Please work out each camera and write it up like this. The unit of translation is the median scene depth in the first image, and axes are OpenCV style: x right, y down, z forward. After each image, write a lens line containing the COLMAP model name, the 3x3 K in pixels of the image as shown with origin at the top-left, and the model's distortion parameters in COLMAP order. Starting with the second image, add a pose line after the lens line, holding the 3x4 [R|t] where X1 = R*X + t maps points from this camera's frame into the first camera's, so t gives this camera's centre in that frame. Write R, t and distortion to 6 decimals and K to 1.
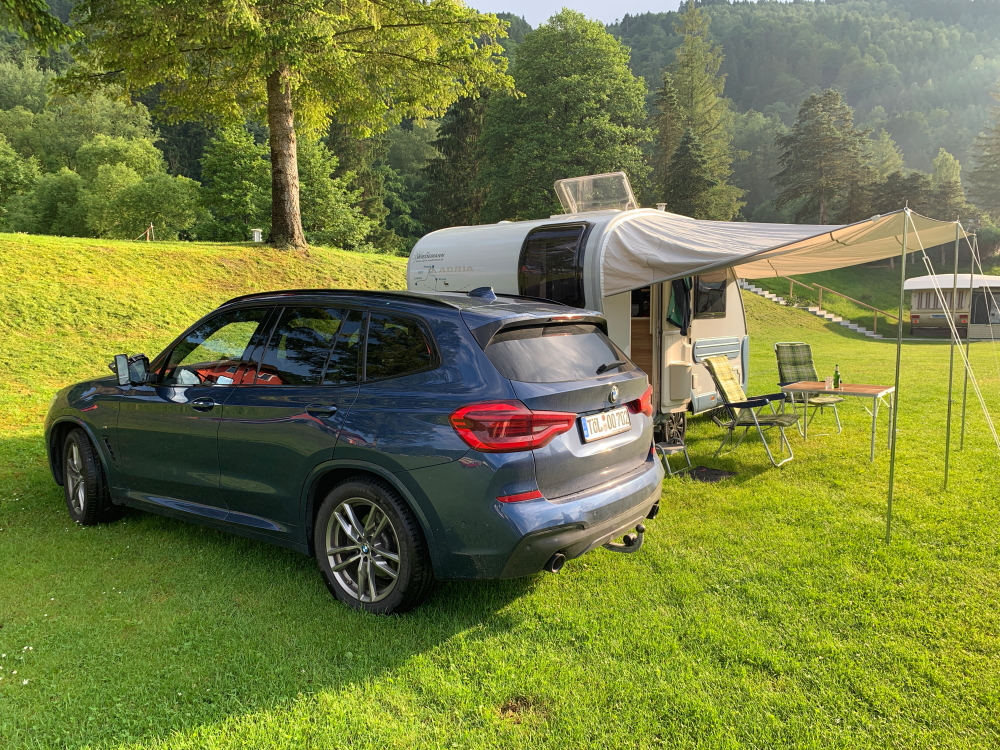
lens RADIAL K [[767.2, 0, 499.2], [0, 767.2, 369.3], [0, 0, 1]] dist [0.033573, -0.033909]
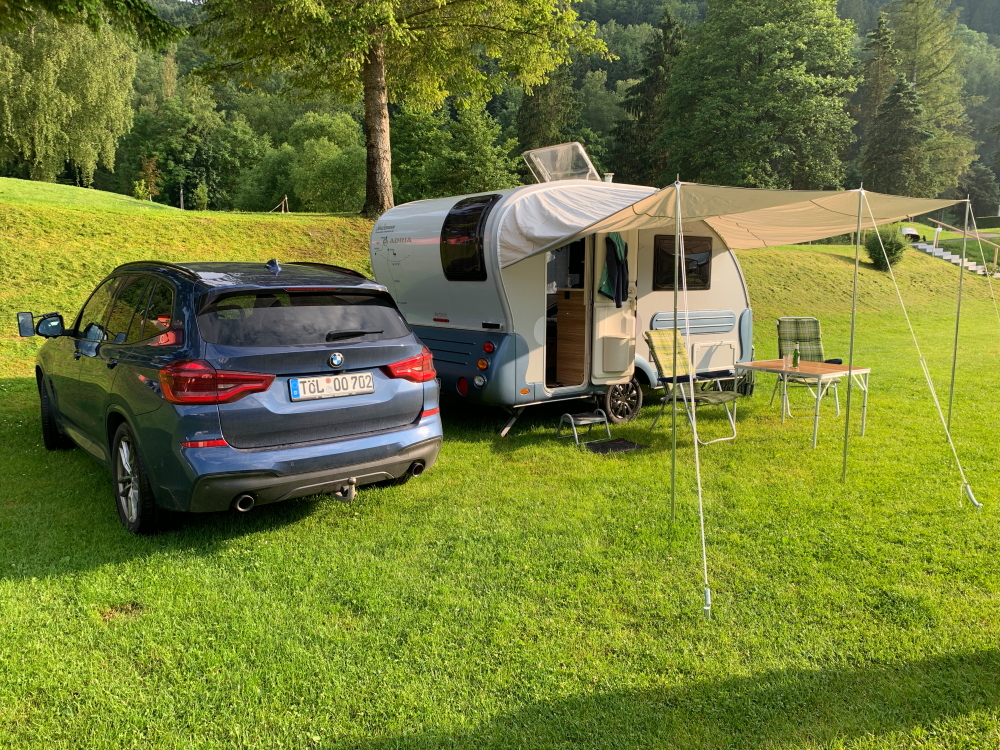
lens RADIAL K [[767.2, 0, 498.1], [0, 767.2, 369.4], [0, 0, 1]] dist [0.033573, -0.033909]
pose [[0.963000, 0.044401, -0.265817, 0.078732], [-0.032254, 0.998234, 0.049891, -0.001947], [0.267563, -0.039471, 0.962732, -0.000479]]
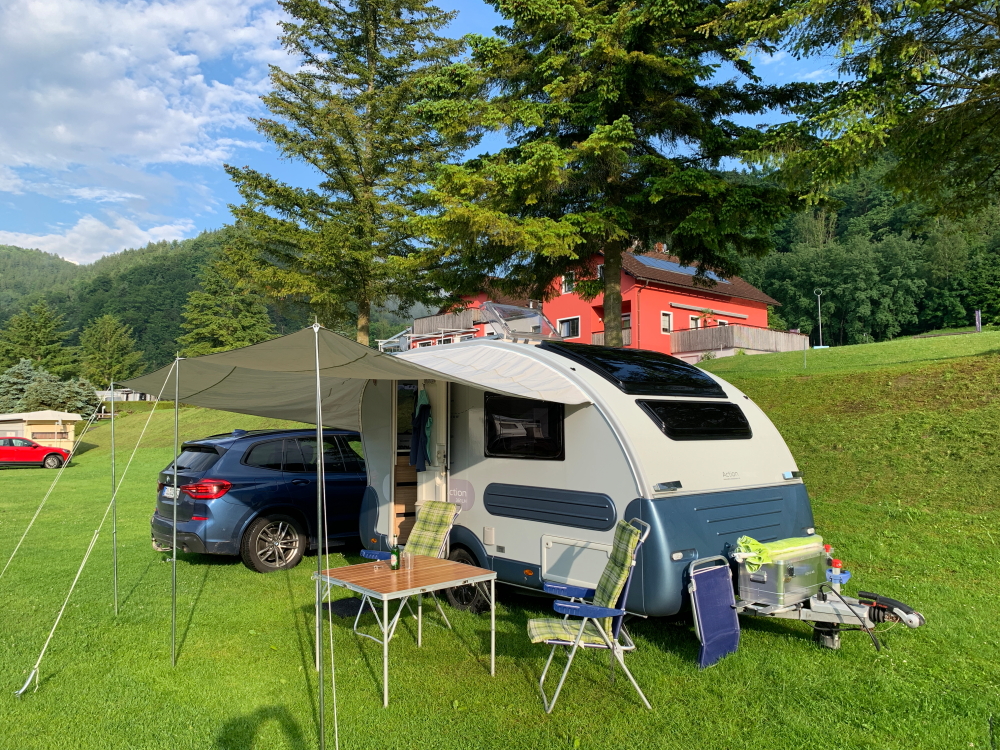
lens RADIAL K [[767.2, 0, 497.3], [0, 767.2, 374.4], [0, 0, 1]] dist [0.033573, -0.033909]
pose [[-0.227031, -0.051605, -0.972519, 0.253176], [-0.067655, 0.997018, -0.037111, -0.030181], [0.971535, 0.057370, -0.229845, 0.286832]]
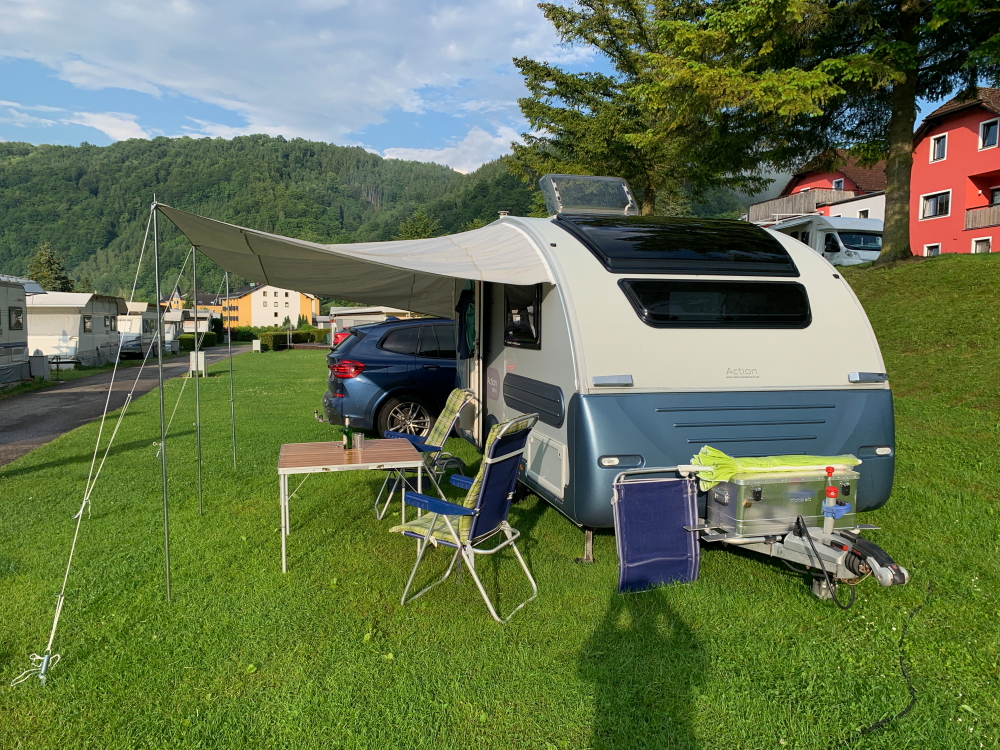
lens RADIAL K [[767.2, 0, 491.2], [0, 767.2, 380.7], [0, 0, 1]] dist [0.033573, -0.033909]
pose [[-0.643841, 0.066524, -0.762262, 0.204257], [-0.058945, 0.988941, 0.136094, -0.032360], [0.762885, 0.132554, -0.632800, 0.355082]]
